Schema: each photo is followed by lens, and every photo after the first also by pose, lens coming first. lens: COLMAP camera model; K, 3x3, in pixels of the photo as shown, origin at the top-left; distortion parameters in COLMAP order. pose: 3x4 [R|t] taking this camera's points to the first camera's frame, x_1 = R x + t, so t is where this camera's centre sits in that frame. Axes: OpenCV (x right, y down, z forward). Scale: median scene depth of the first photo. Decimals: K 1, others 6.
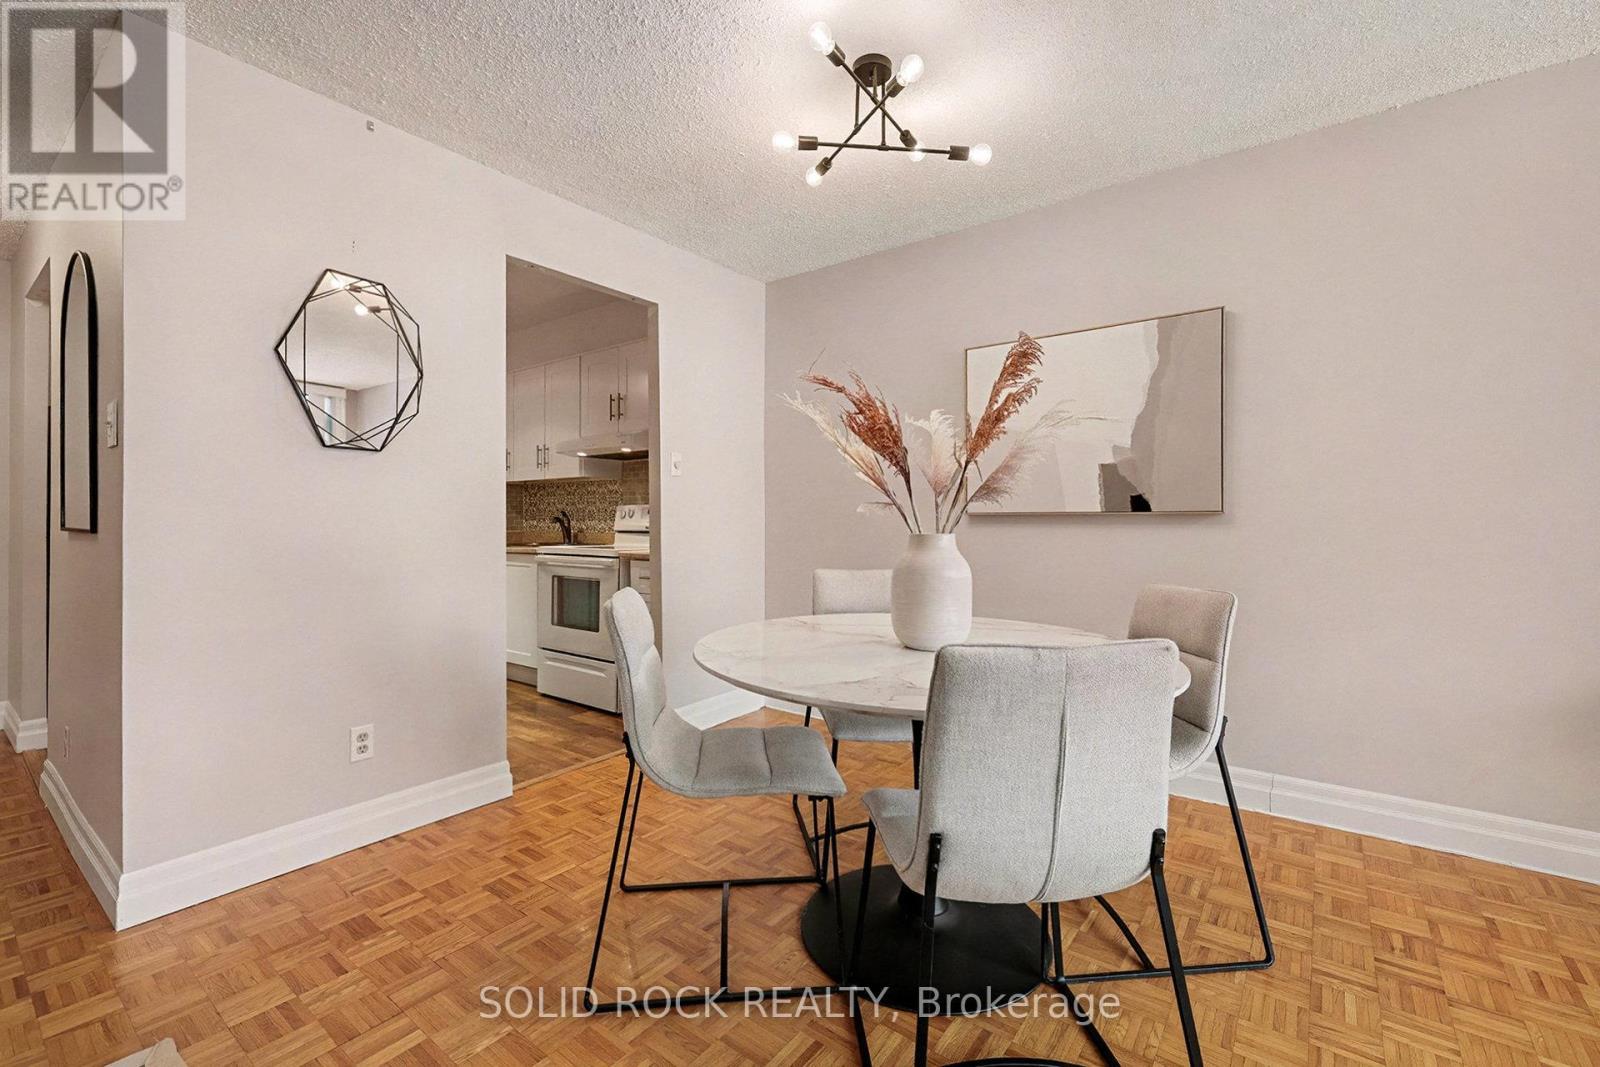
lens RADIAL K [[679.9, 0, 801.8], [0, 679.9, 528.8], [0, 0, 1]] dist [0.023678, 0.000254]
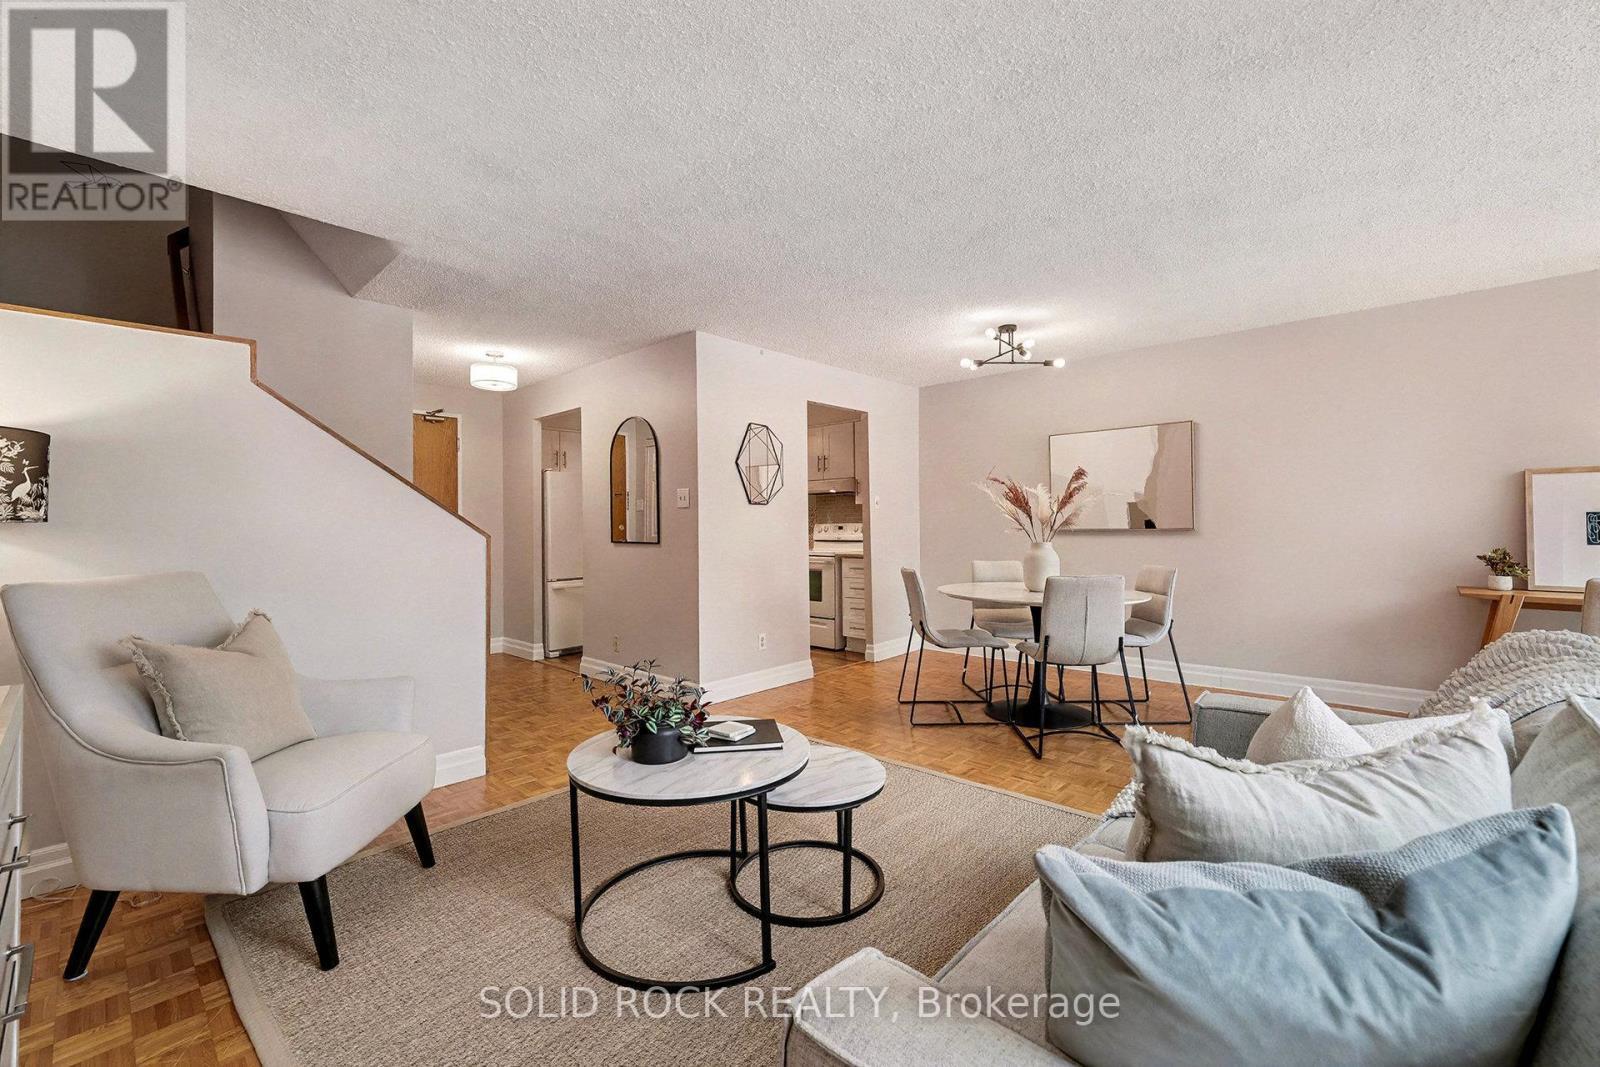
lens RADIAL K [[679.9, 0, 801.6], [0, 679.9, 525.2], [0, 0, 1]] dist [0.023678, 0.000254]
pose [[0.996078, -0.009432, -0.087972, -0.322539], [0.008191, 0.999862, -0.014456, -0.018498], [0.088096, 0.013678, 0.996018, -1.071684]]
